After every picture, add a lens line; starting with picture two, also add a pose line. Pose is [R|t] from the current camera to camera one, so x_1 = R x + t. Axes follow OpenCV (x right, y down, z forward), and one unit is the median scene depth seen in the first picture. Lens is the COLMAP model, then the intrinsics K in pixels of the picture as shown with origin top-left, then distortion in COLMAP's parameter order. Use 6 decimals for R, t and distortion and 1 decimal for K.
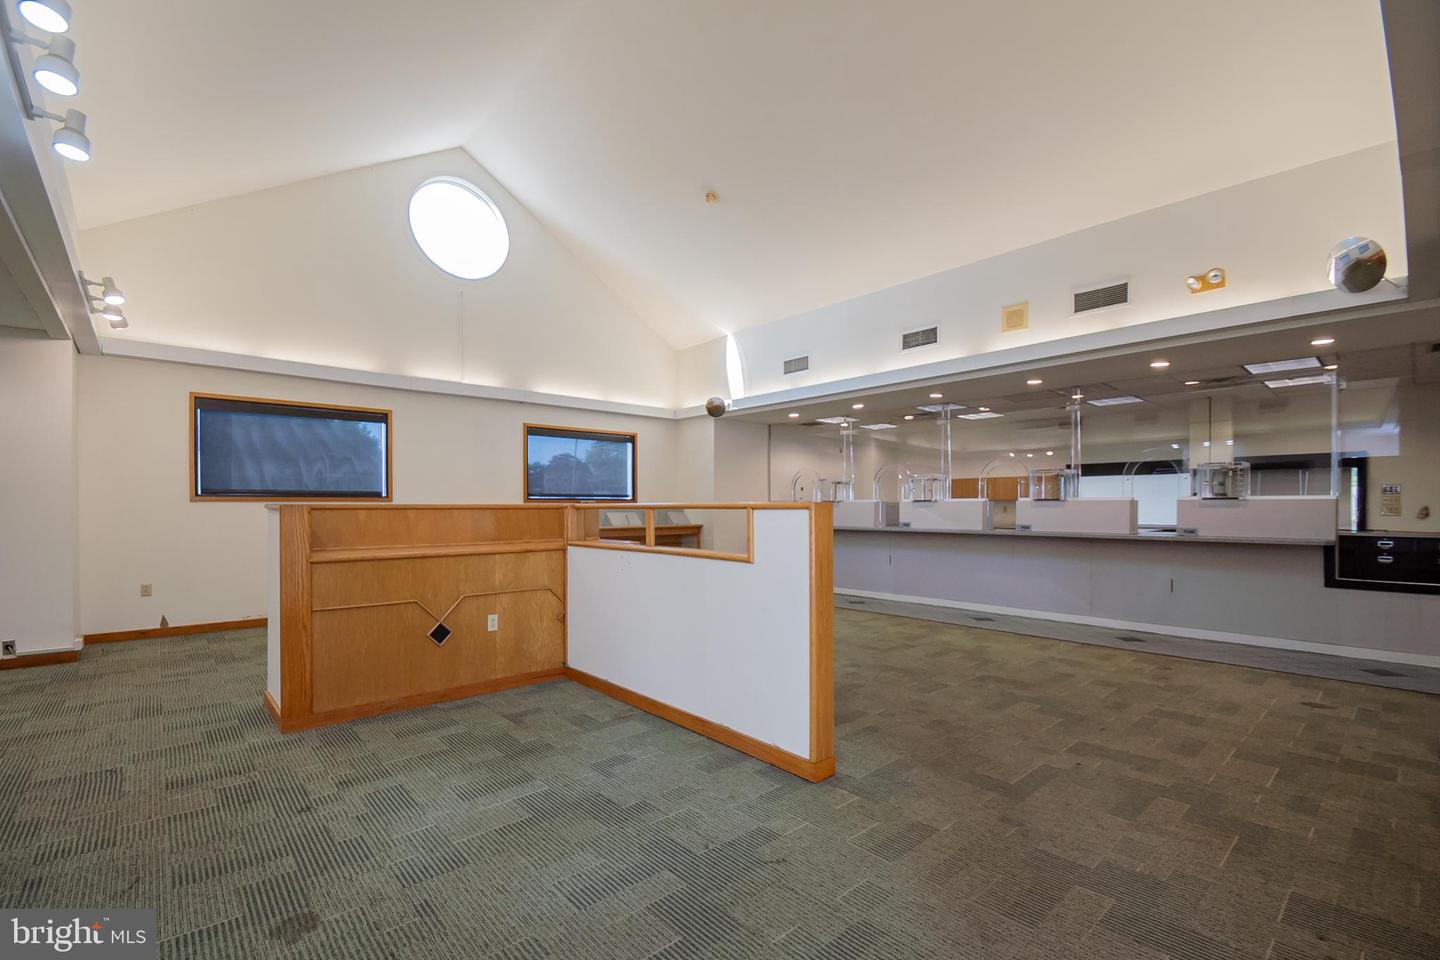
lens RADIAL K [[634.8, 0, 710.5], [0, 634.8, 498.6], [0, 0, 1]] dist [0.009643, -0.012049]
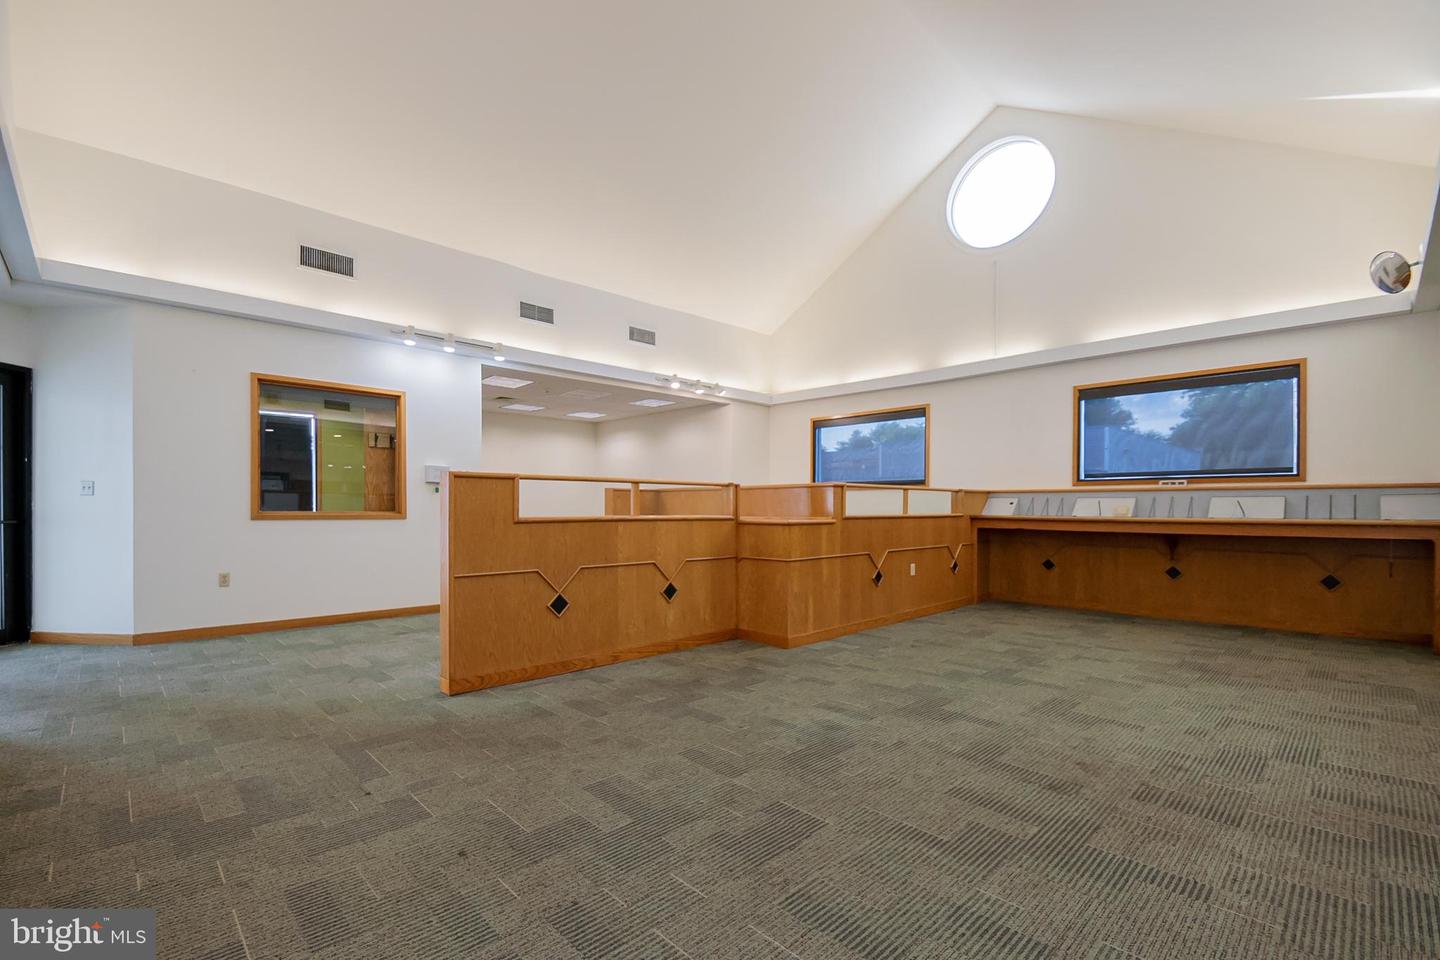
lens RADIAL K [[634.8, 0, 704.4], [0, 634.8, 511.8], [0, 0, 1]] dist [0.009643, -0.012049]
pose [[0.032332, 0.007776, -0.999447, 0.694910], [0.012818, 0.999884, 0.008194, 0.037914], [0.999395, -0.013075, 0.032229, 0.708961]]
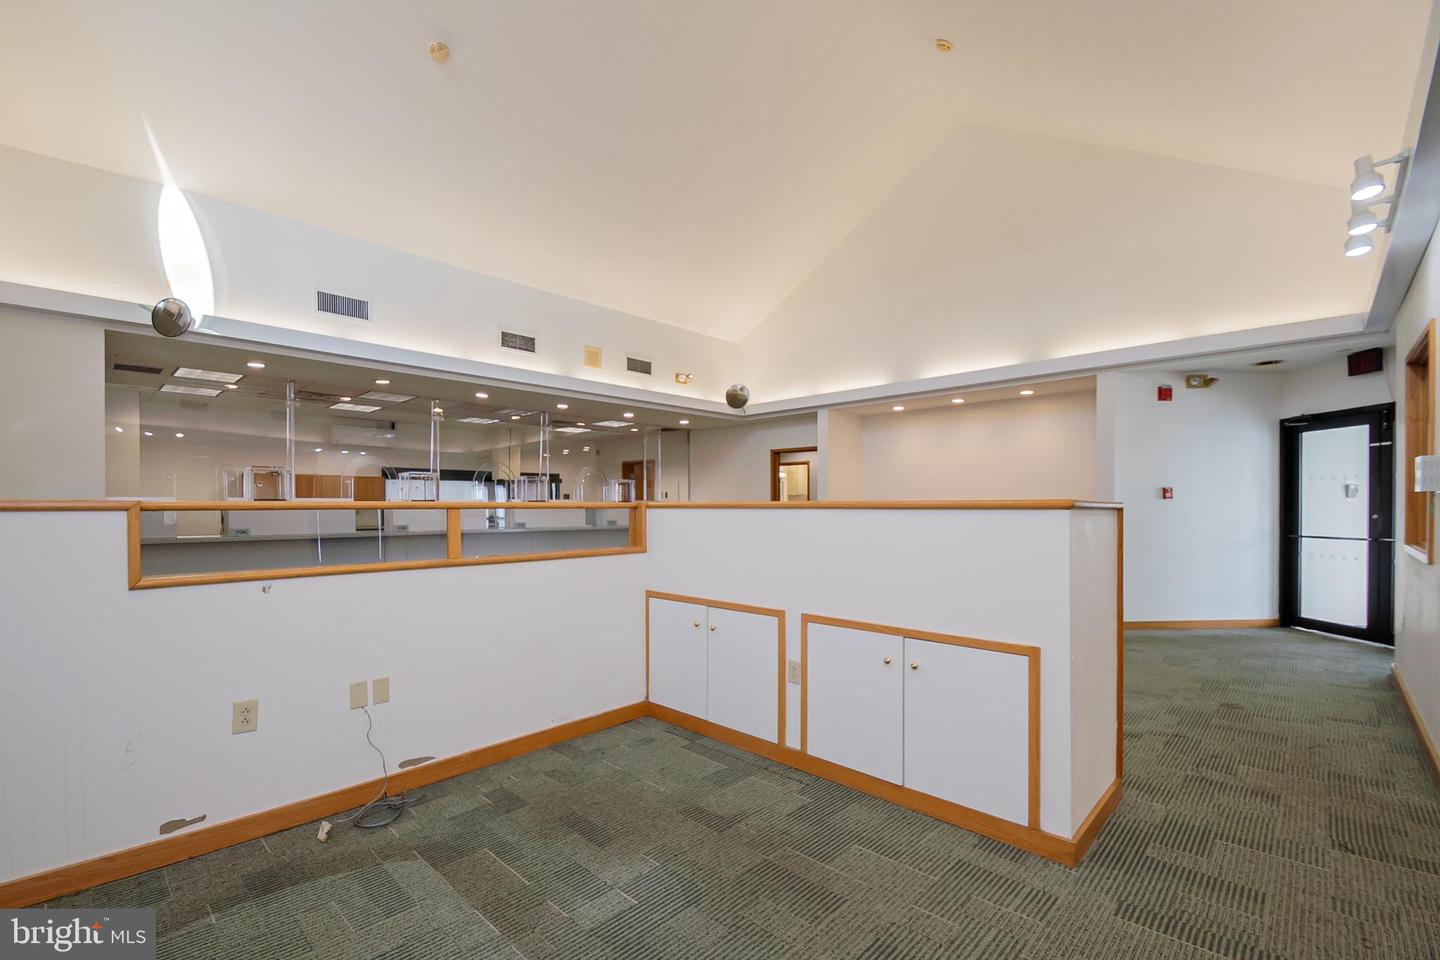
lens RADIAL K [[634.8, 0, 684.4], [0, 634.8, 512.5], [0, 0, 1]] dist [0.009643, -0.012049]
pose [[-0.063365, -0.010065, 0.997940, -0.823962], [-0.011141, 0.999894, 0.009377, 0.010947], [-0.997928, -0.010524, -0.063471, 0.923705]]
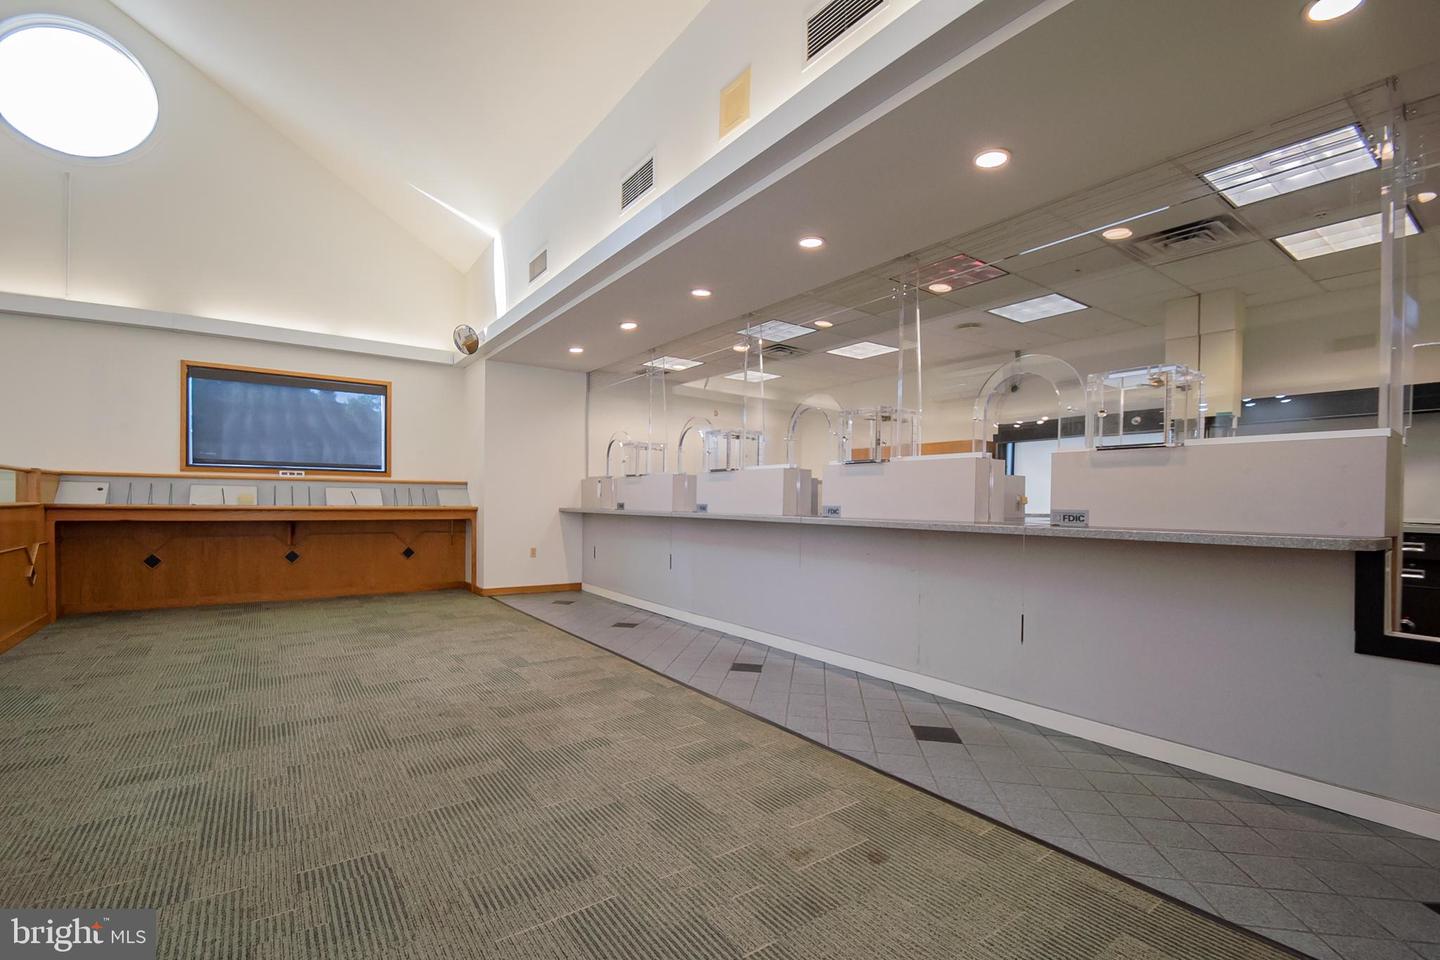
lens RADIAL K [[634.8, 0, 704.8], [0, 634.8, 502.5], [0, 0, 1]] dist [0.009643, -0.012049]
pose [[0.993123, 0.011677, -0.116492, 0.536325], [-0.009808, 0.999814, 0.016604, 0.035025], [0.116664, -0.015347, 0.993053, 0.491092]]
